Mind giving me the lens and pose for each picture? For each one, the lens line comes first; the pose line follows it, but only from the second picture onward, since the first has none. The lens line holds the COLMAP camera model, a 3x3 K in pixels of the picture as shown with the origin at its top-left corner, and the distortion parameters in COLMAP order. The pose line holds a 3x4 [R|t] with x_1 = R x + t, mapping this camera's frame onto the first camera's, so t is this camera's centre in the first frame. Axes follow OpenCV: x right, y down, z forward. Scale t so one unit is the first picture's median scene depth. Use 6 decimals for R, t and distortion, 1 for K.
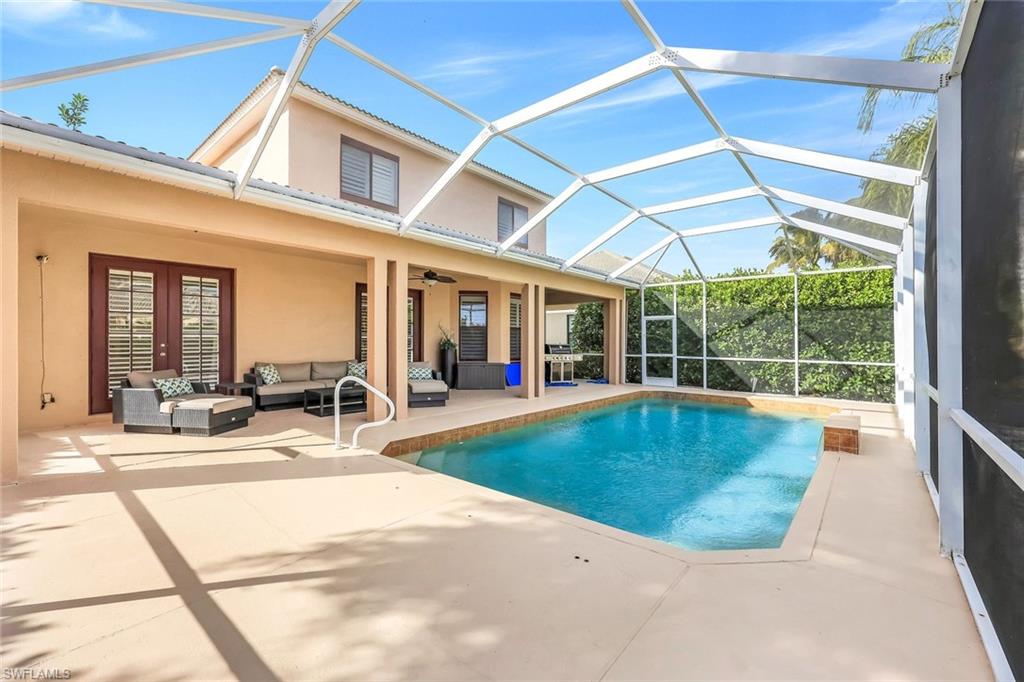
lens RADIAL K [[423.8, 0, 508.6], [0, 423.8, 342.3], [0, 0, 1]] dist [0.010135, 0.000192]
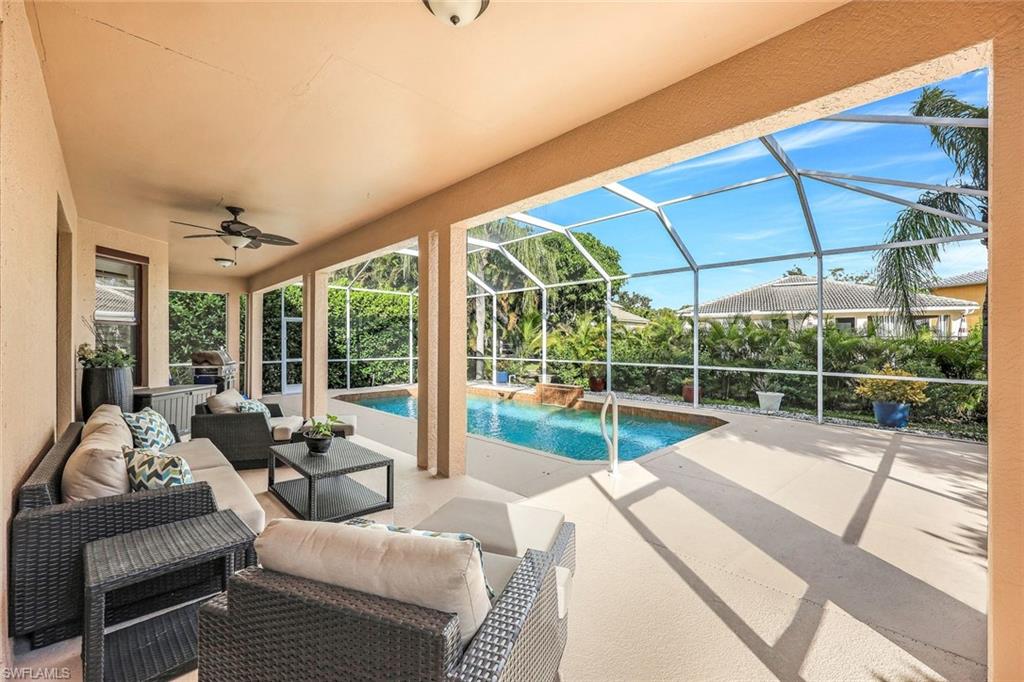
lens RADIAL K [[423.8, 0, 508.1], [0, 423.8, 341.7], [0, 0, 1]] dist [0.010135, 0.000192]
pose [[0.079023, -0.005830, 0.996856, -0.547143], [0.001866, 0.999982, 0.005701, -0.013848], [-0.996871, 0.001410, 0.079032, 0.491868]]
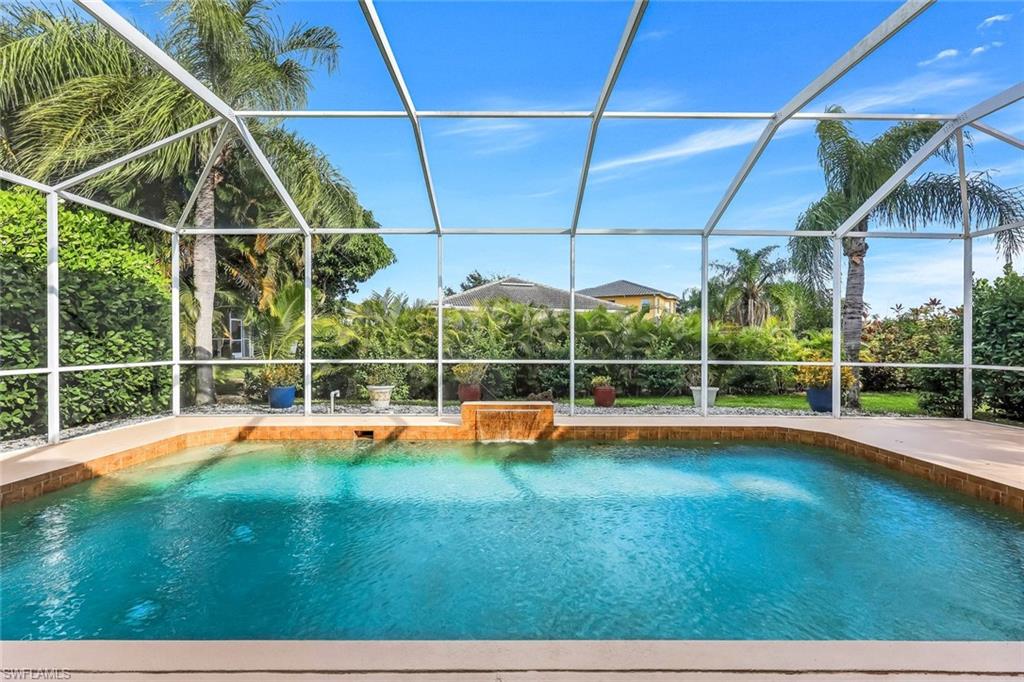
lens RADIAL K [[423.8, 0, 503.4], [0, 423.8, 333.6], [0, 0, 1]] dist [0.010135, 0.000192]
pose [[-0.661747, 0.000191, 0.749727, -0.035191], [-0.004897, 0.999978, -0.004578, 0.001058], [-0.749711, -0.006701, -0.661731, 0.789901]]
